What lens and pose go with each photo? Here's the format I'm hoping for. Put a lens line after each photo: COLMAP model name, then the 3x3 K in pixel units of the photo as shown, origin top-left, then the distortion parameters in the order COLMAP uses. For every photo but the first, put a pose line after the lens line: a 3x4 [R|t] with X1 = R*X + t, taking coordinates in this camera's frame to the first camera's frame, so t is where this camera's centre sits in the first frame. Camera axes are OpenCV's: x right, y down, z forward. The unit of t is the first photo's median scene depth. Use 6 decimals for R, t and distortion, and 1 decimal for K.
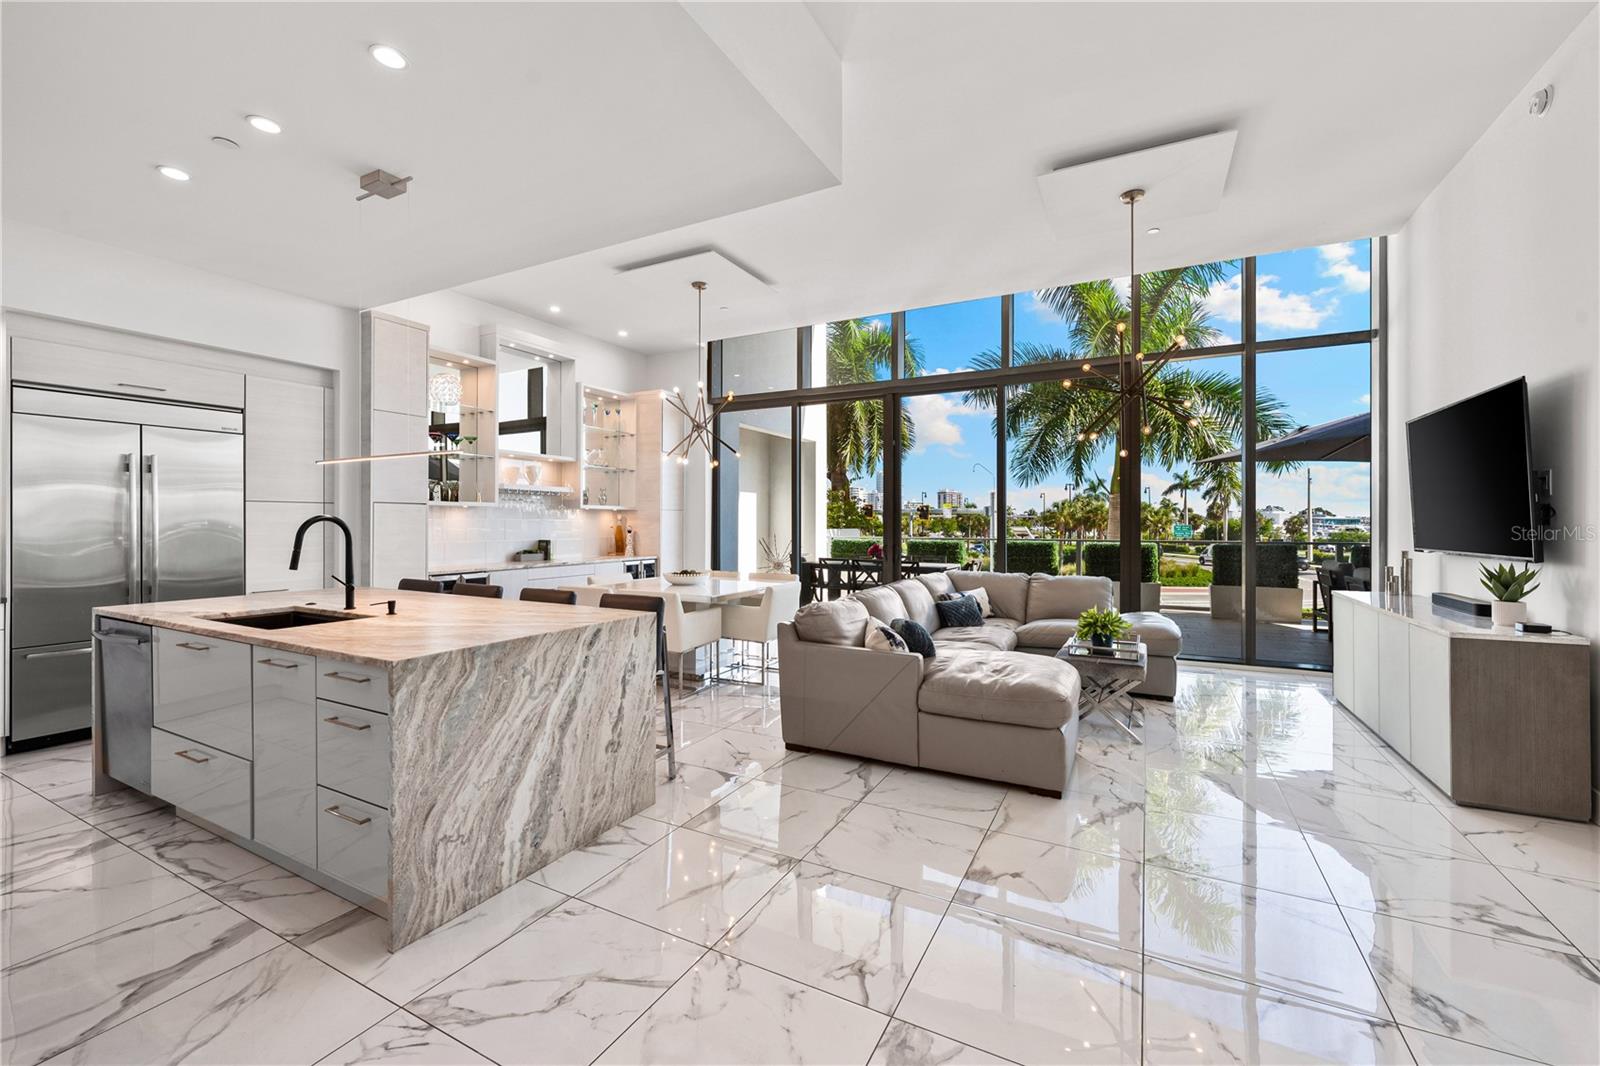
lens RADIAL K [[626.5, 0, 799.8], [0, 626.5, 528.0], [0, 0, 1]] dist [-0.004441, 0.000920]
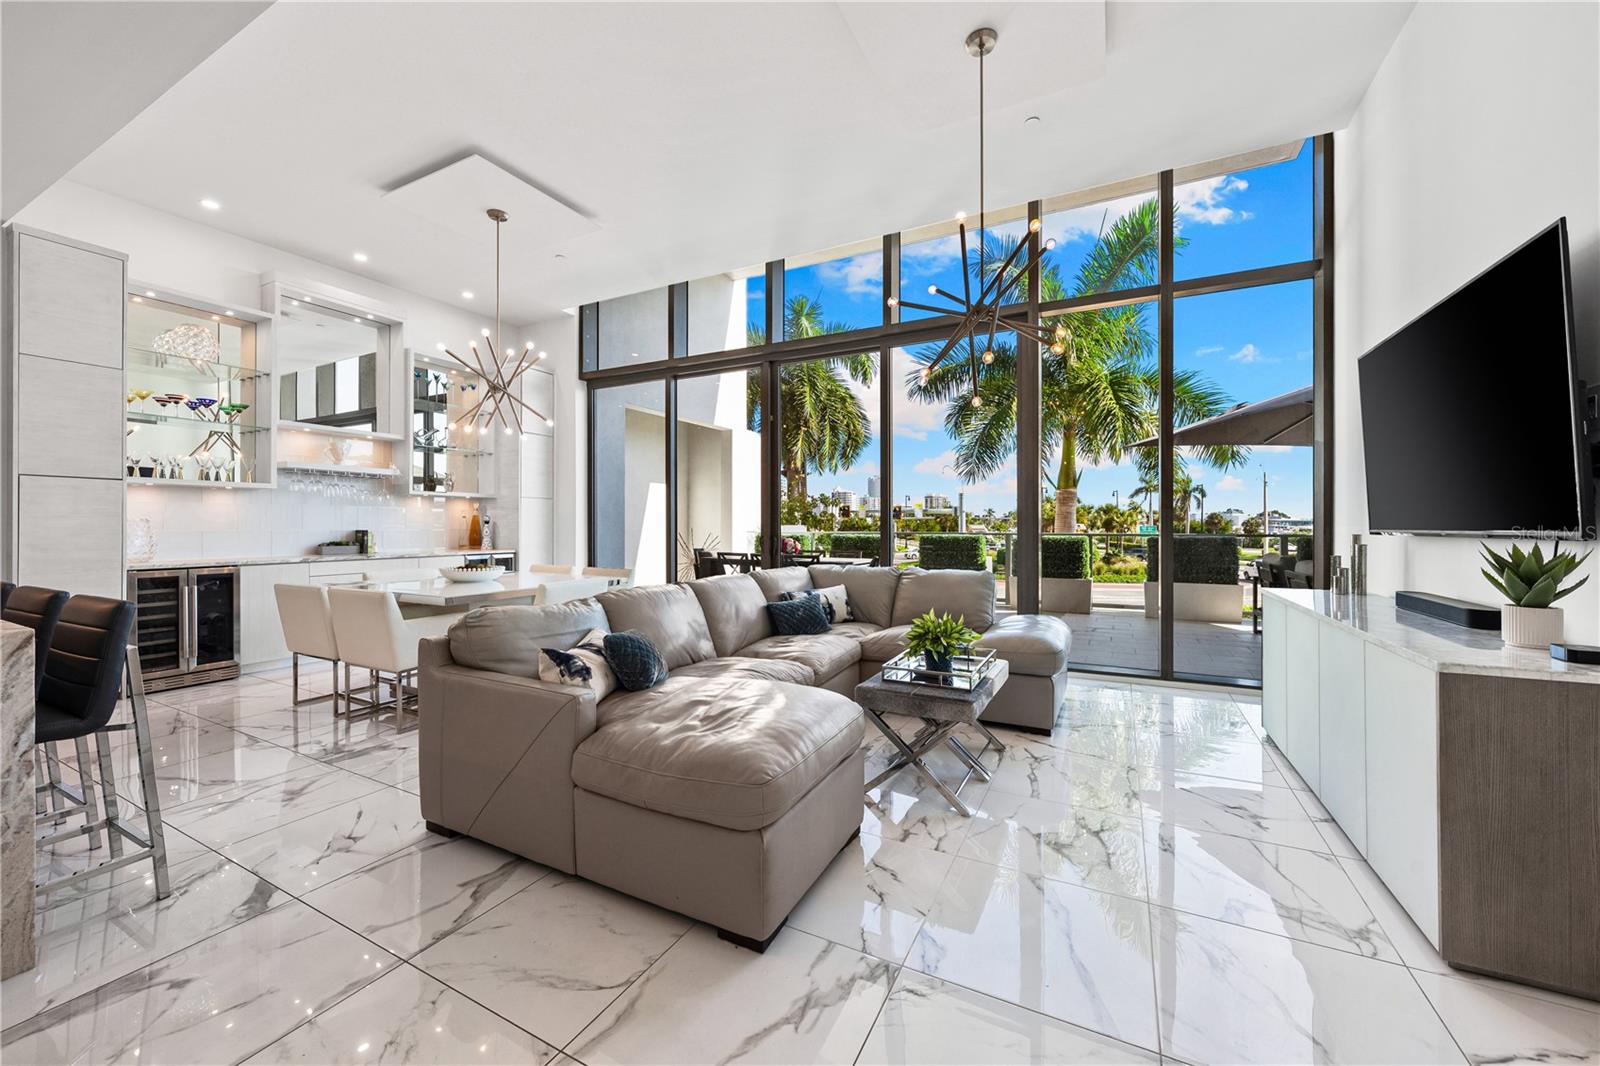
lens RADIAL K [[626.5, 0, 759.0], [0, 626.5, 527.3], [0, 0, 1]] dist [-0.004441, 0.000920]
pose [[0.999964, -0.001059, 0.008386, 0.187539], [0.001033, 0.999994, 0.003182, 0.018614], [-0.008390, -0.003173, 0.999960, 0.195697]]
